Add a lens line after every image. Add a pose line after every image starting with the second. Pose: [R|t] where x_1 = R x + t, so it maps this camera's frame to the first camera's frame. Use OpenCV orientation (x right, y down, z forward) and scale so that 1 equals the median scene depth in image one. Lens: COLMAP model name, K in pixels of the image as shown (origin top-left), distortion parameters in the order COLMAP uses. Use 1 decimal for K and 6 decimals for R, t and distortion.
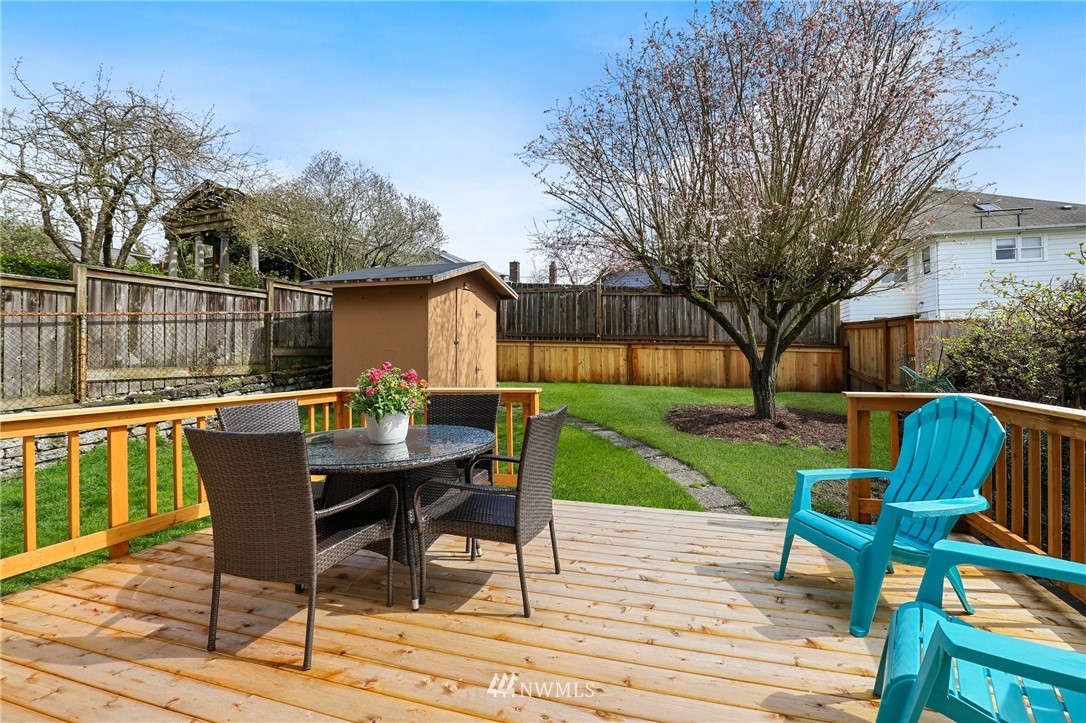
lens RADIAL K [[502.7, 0, 543.2], [0, 502.7, 358.7], [0, 0, 1]] dist [-0.022761, -0.000220]
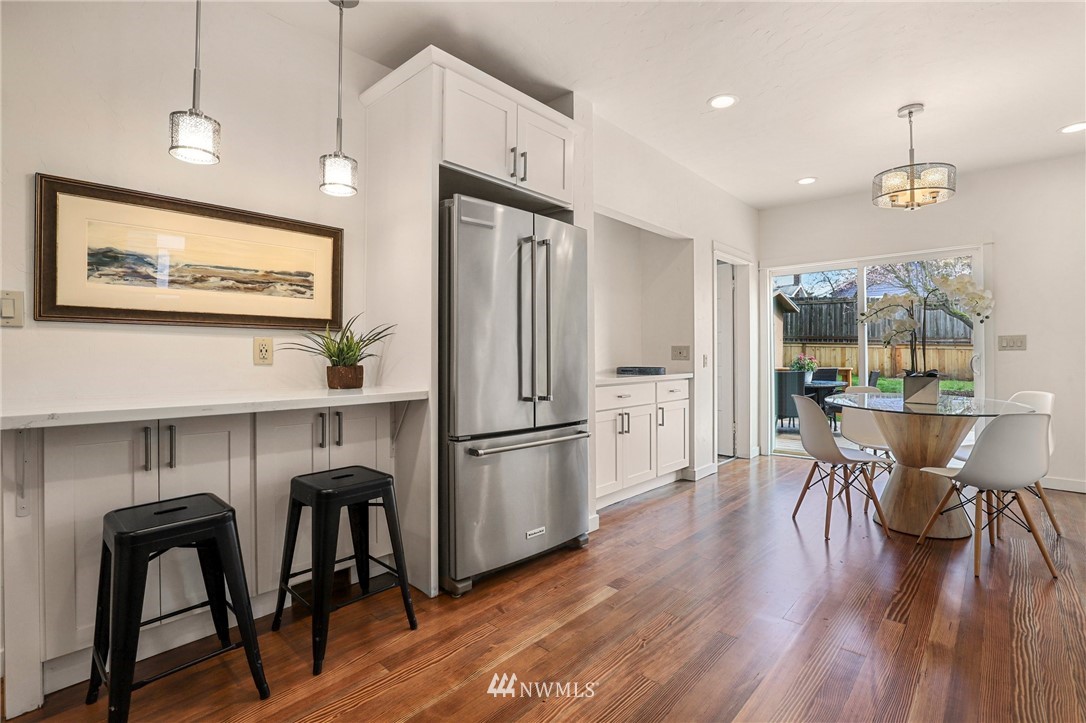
lens RADIAL K [[502.7, 0, 546.6], [0, 502.7, 356.6], [0, 0, 1]] dist [-0.022761, -0.000220]
pose [[0.914060, 0.007263, -0.405514, -0.110343], [-0.008092, 0.999967, -0.000330, 0.007538], [0.405498, 0.003583, 0.914089, -0.457133]]
